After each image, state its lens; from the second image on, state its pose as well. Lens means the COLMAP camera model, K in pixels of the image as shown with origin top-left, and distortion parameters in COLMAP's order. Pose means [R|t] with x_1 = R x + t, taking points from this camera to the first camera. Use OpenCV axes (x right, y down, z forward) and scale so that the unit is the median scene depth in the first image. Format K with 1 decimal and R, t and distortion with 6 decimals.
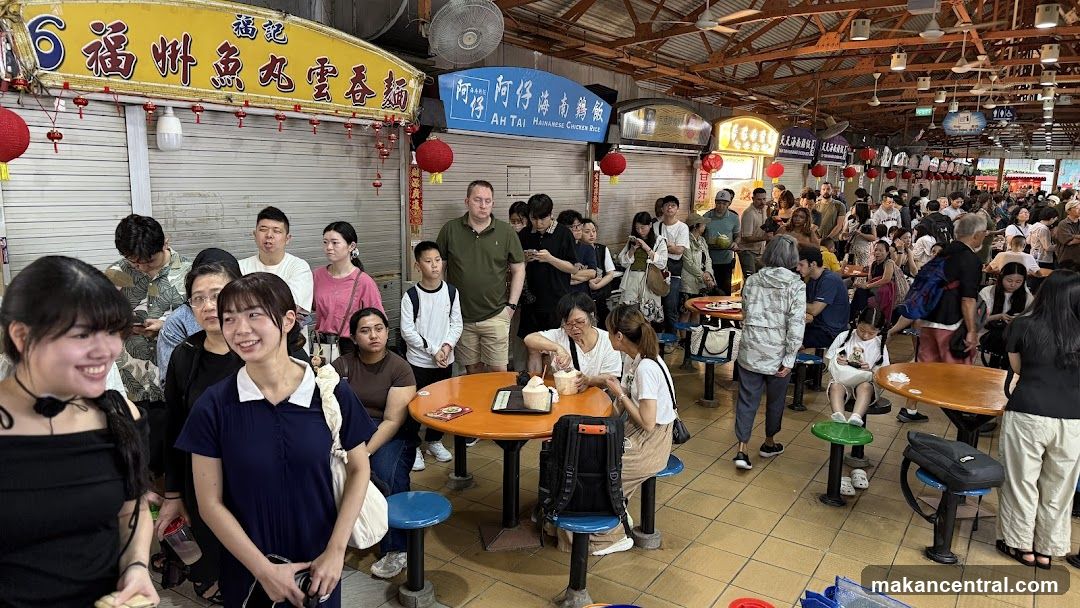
lens RADIAL K [[760.2, 0, 540.0], [0, 760.2, 304.0], [0, 0, 1]] dist [0.000637, 0.002068]
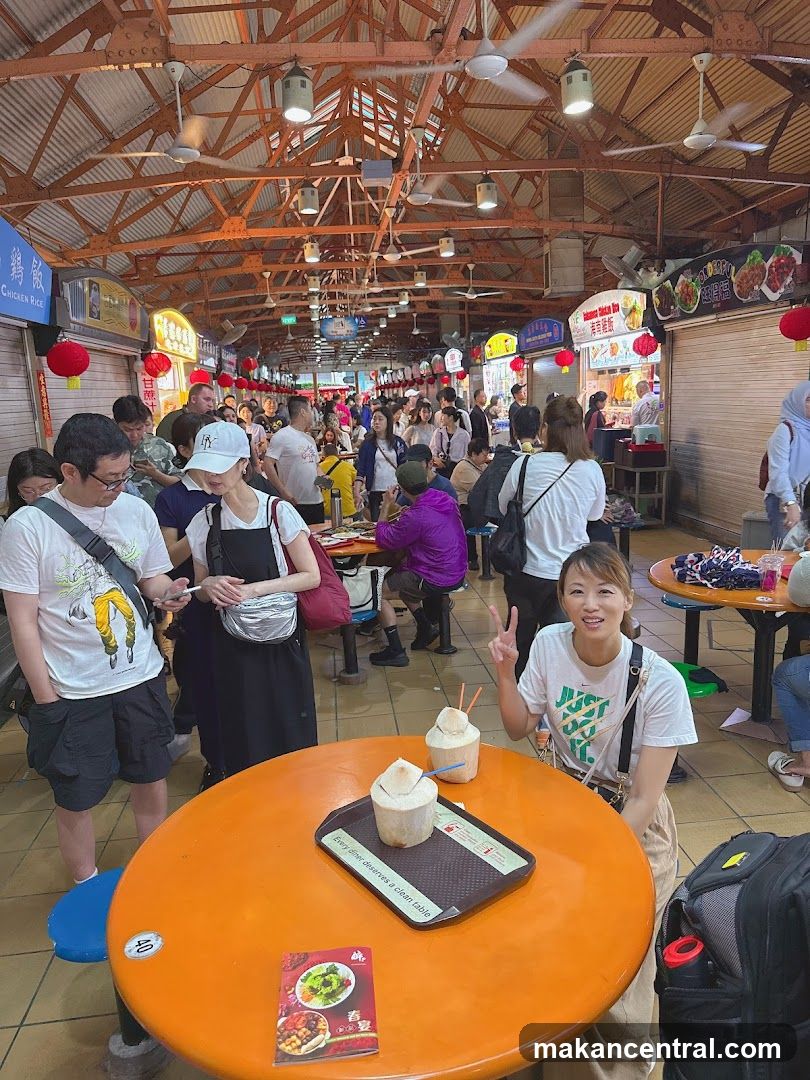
lens RADIAL K [[766.8, 0, 405.0], [0, 766.8, 540.0], [0, 0, 1]] dist [0.007870, -0.005786]
pose [[0.773429, -0.178203, 0.608318, -0.073587], [0.173885, 0.982502, 0.066737, -0.016669], [-0.609567, 0.054161, 0.790882, 0.210669]]
